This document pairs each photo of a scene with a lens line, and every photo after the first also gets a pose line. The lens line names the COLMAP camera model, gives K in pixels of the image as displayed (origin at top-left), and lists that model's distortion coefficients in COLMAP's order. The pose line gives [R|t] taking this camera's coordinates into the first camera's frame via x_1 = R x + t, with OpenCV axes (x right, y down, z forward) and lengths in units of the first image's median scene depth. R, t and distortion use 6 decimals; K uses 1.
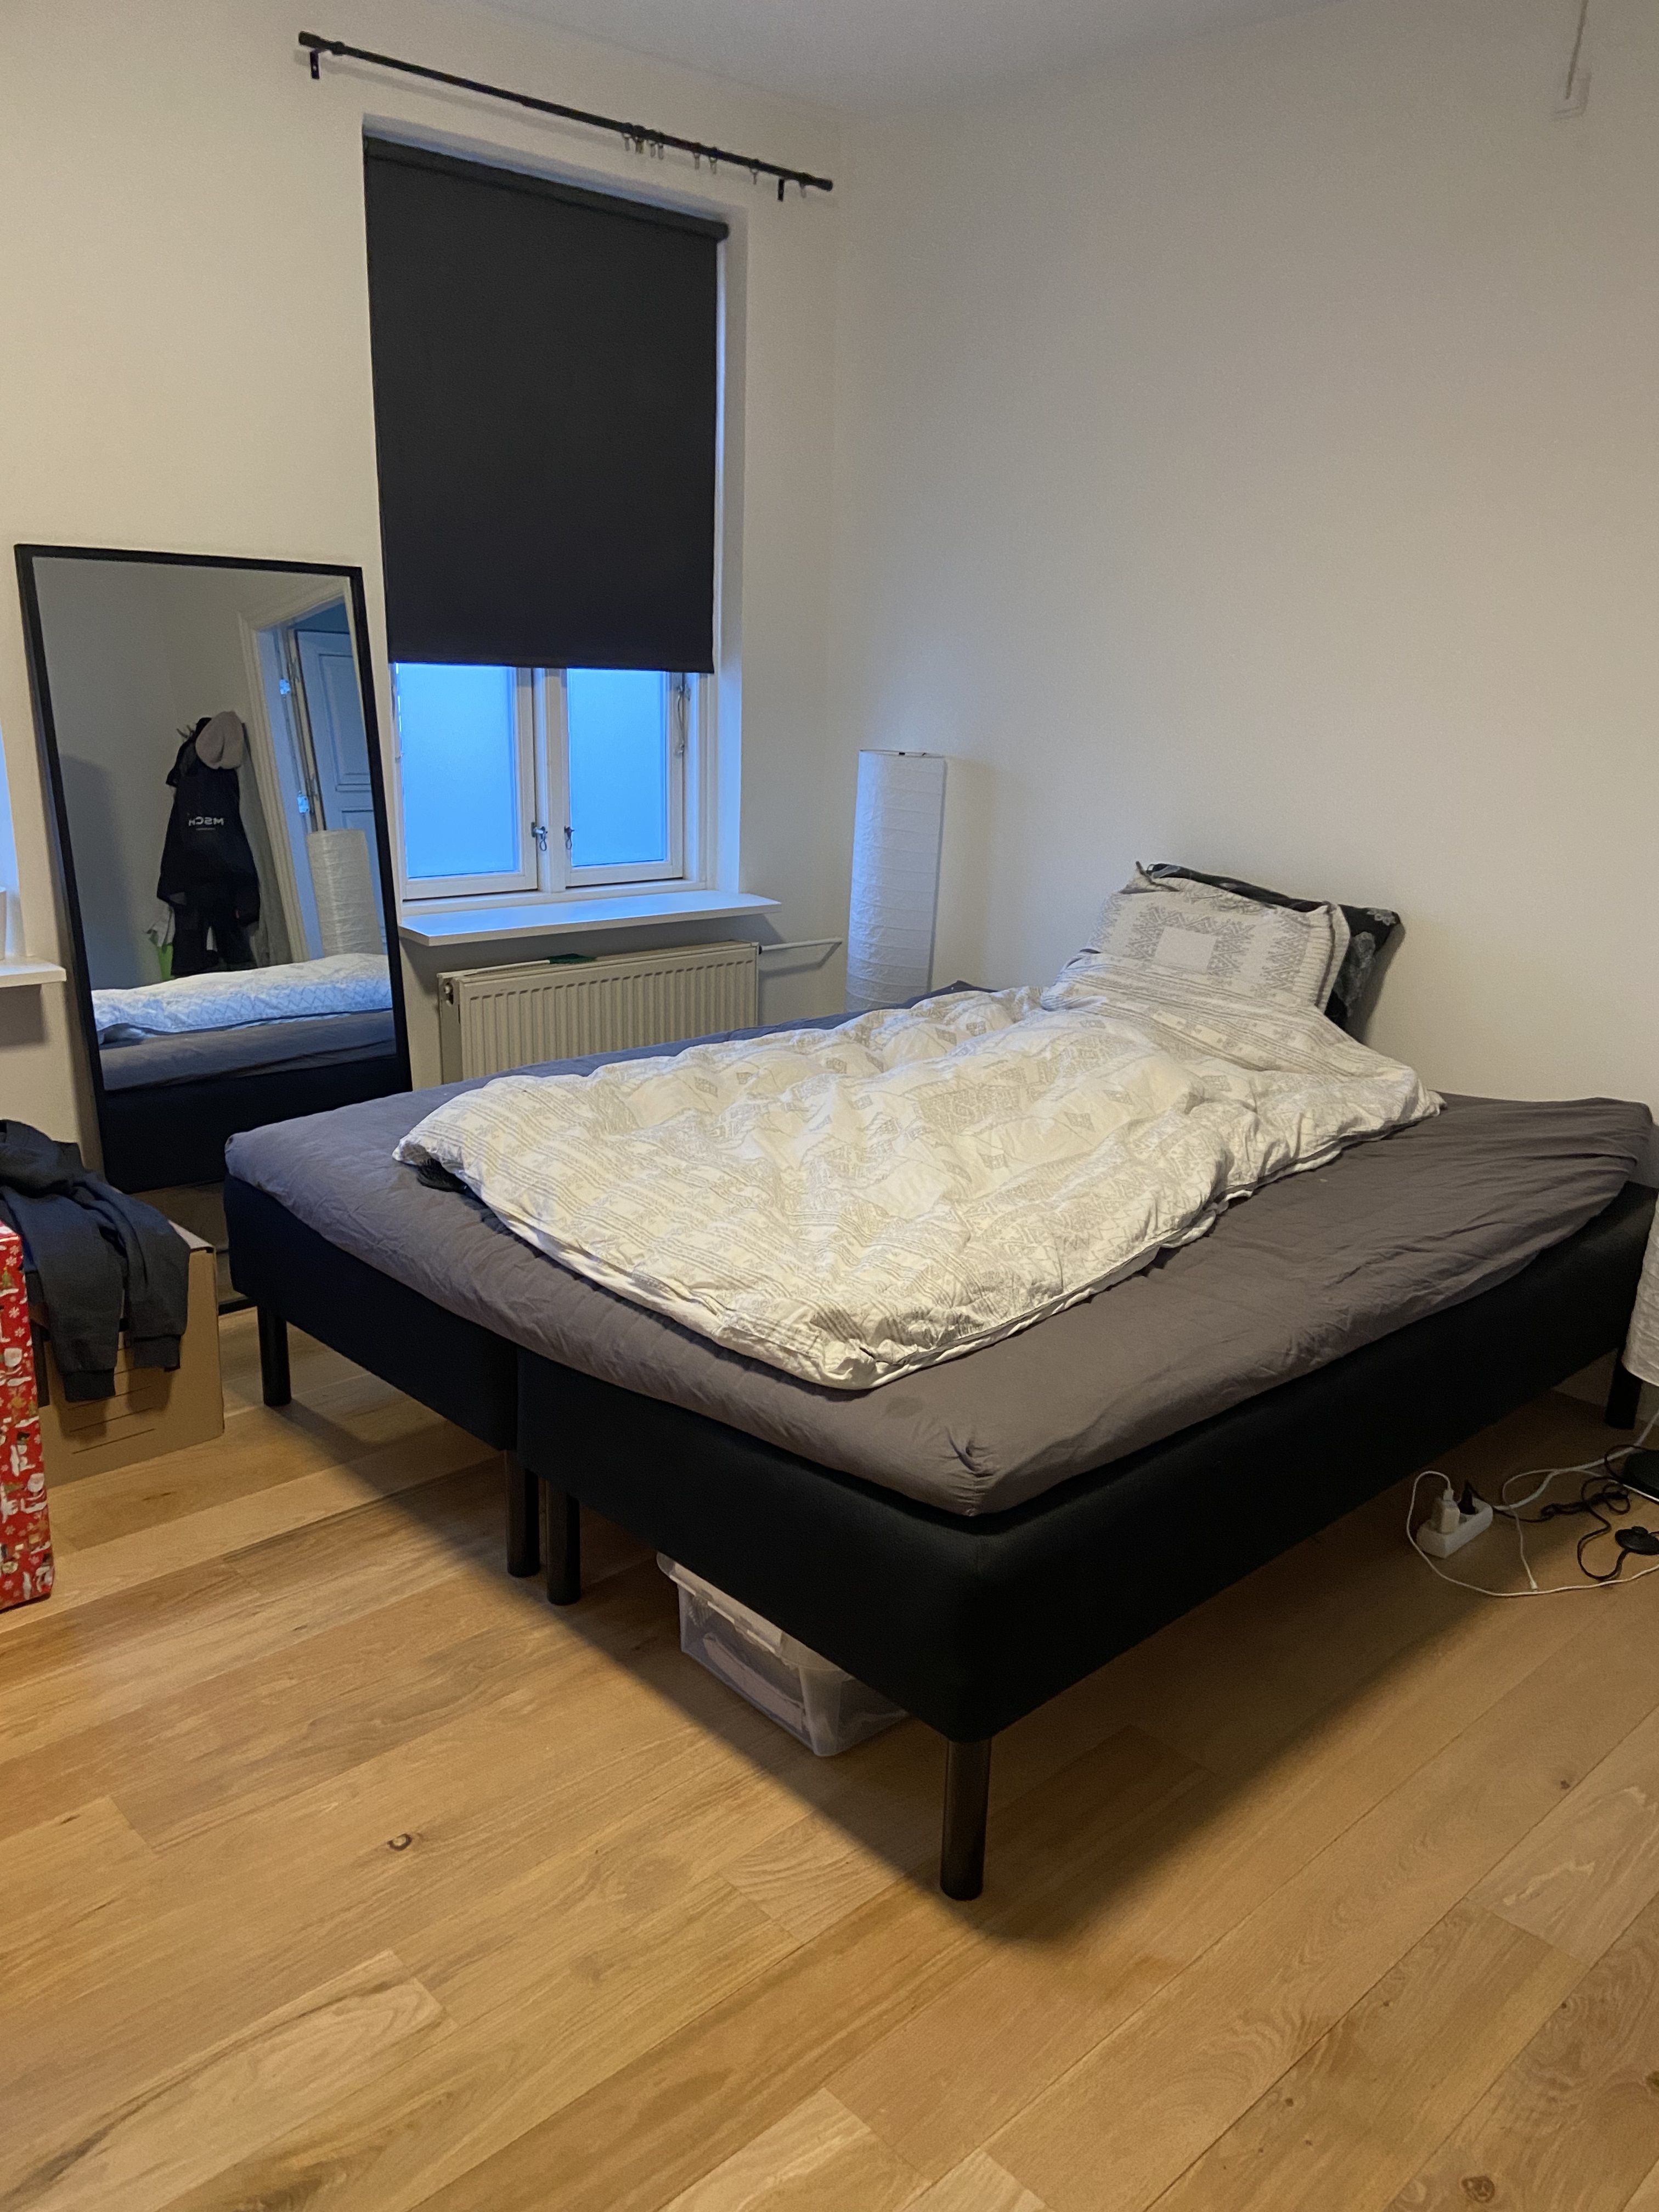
lens RADIAL K [[1607.6, 0, 829.5], [0, 1607.6, 1106.0], [0, 0, 1]] dist [0.007417, 0.000129]
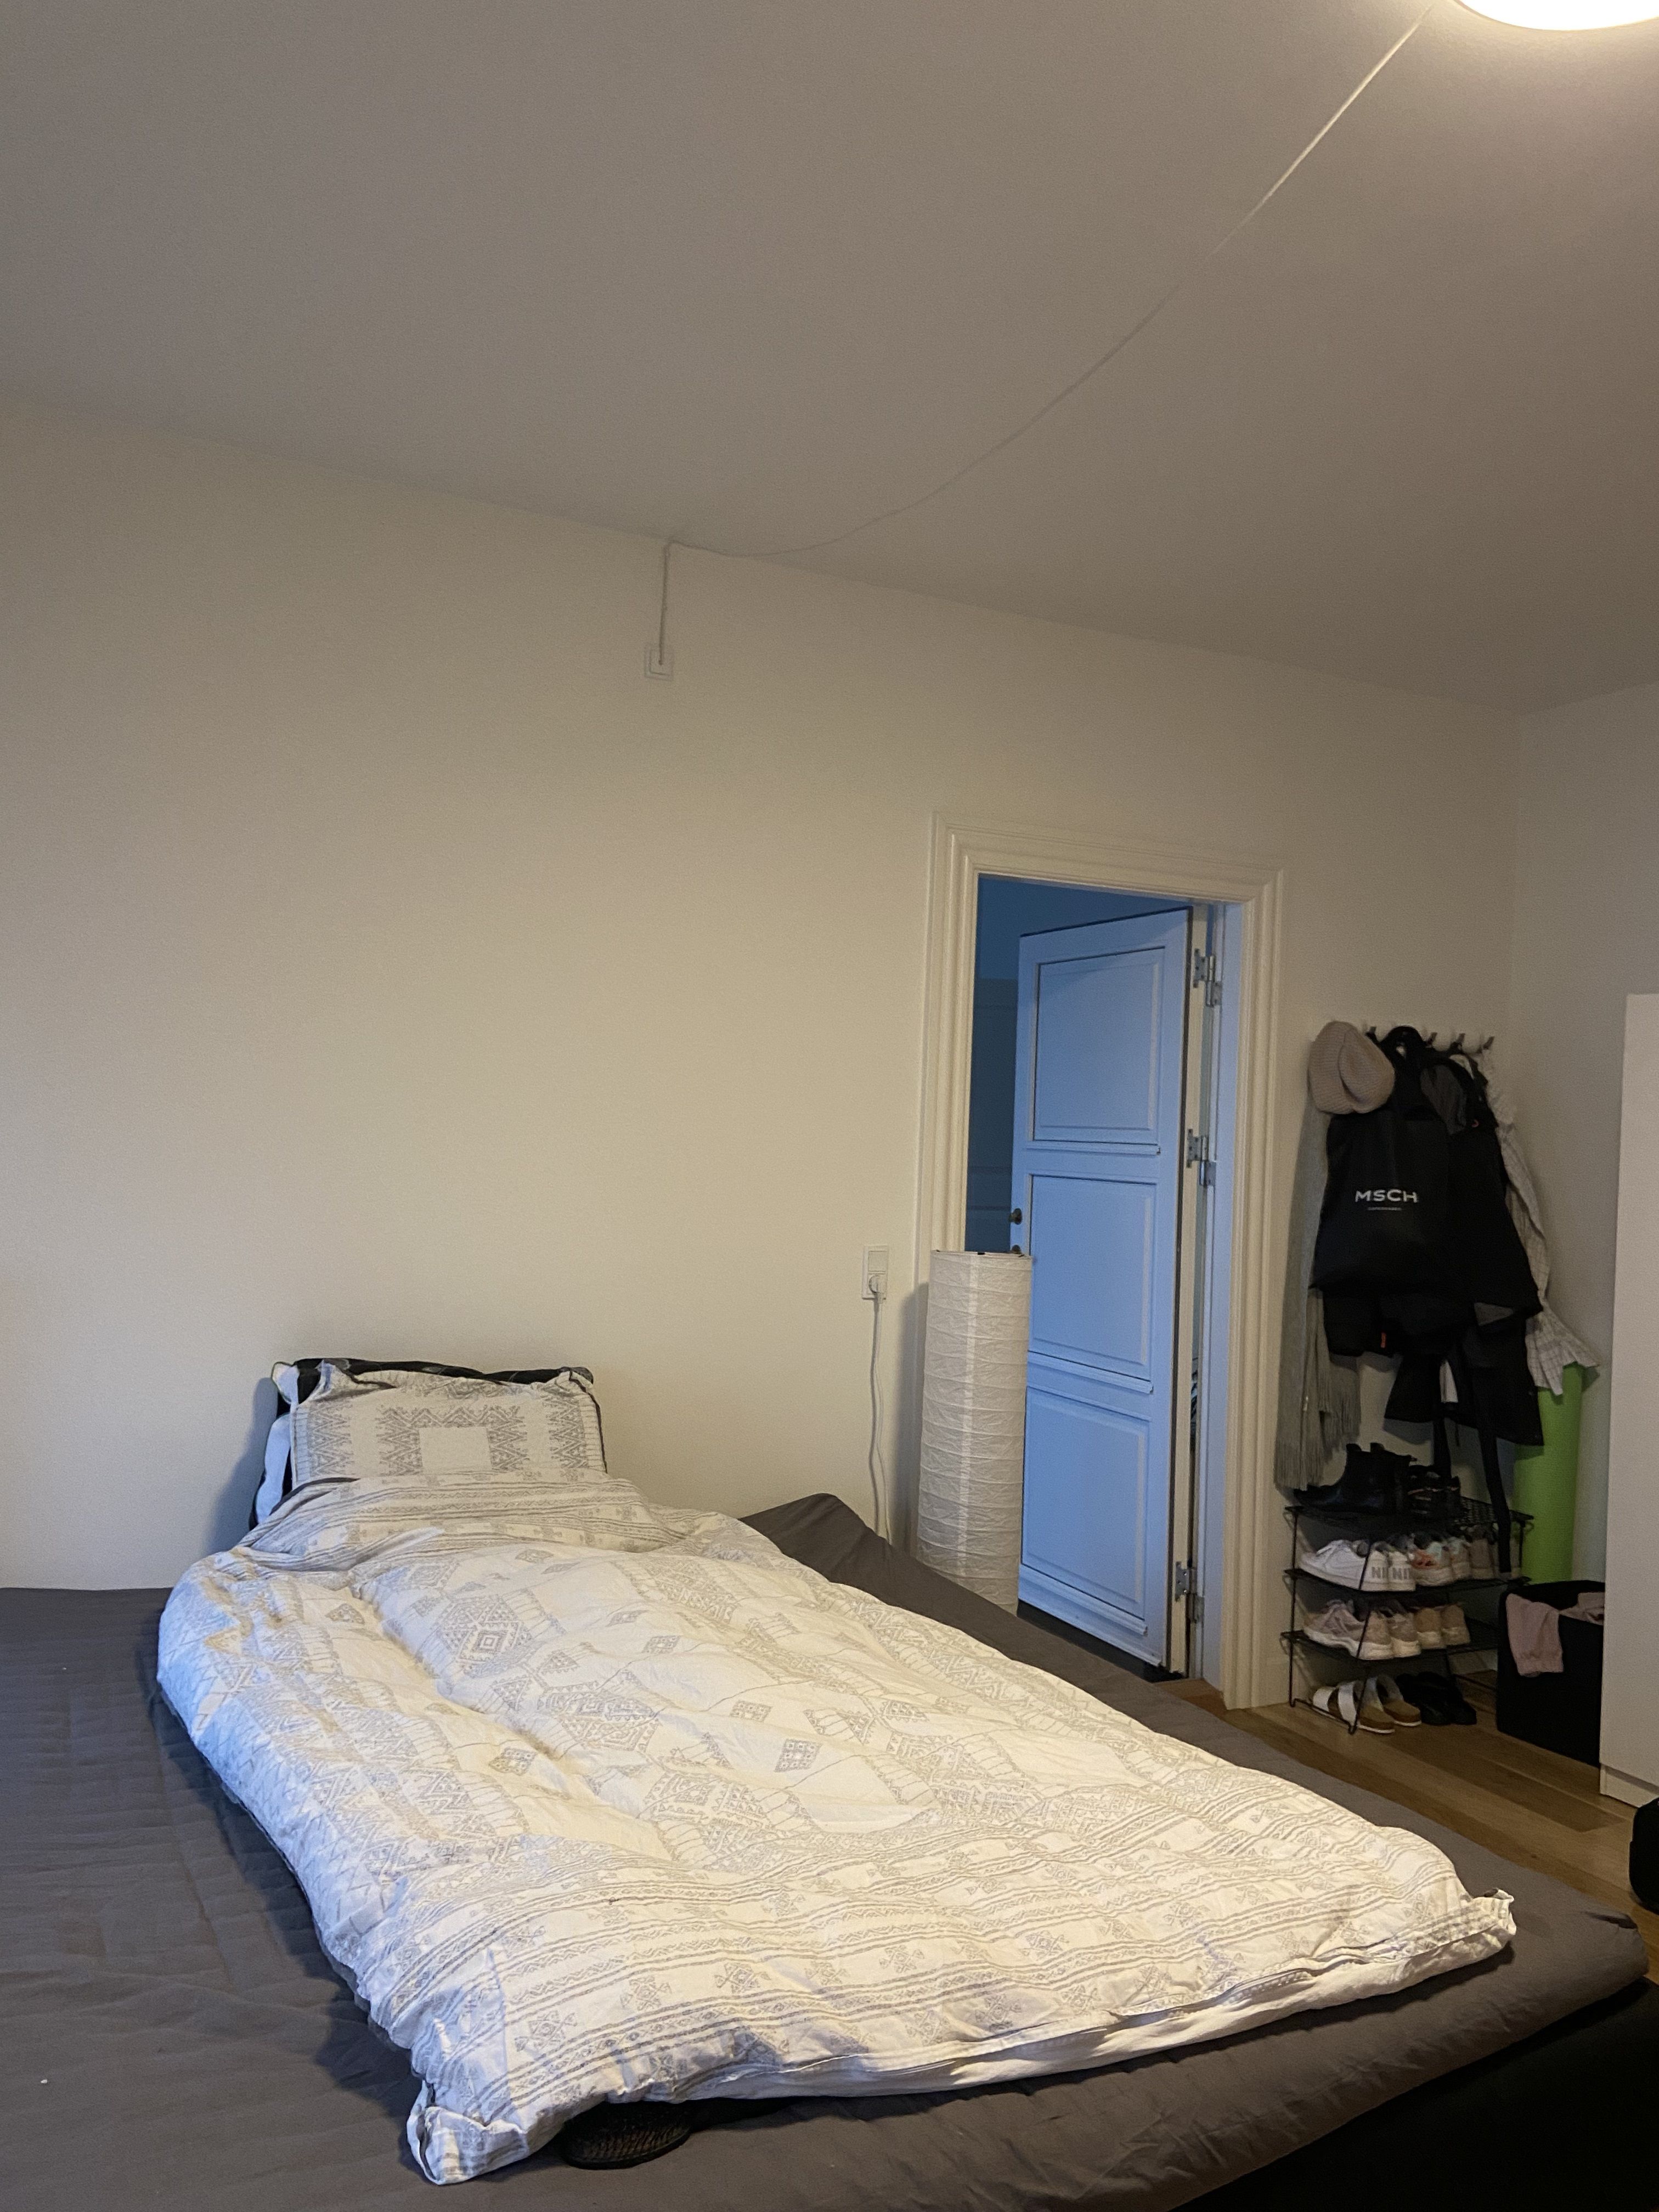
lens RADIAL K [[1607.6, 0, 829.5], [0, 1607.6, 1106.0], [0, 0, 1]] dist [0.007417, 0.000129]
pose [[0.318152, -0.005477, 0.948024, -0.874356], [0.236312, 0.968878, -0.073707, -0.274455], [-0.918115, 0.247480, 0.309545, 0.852166]]
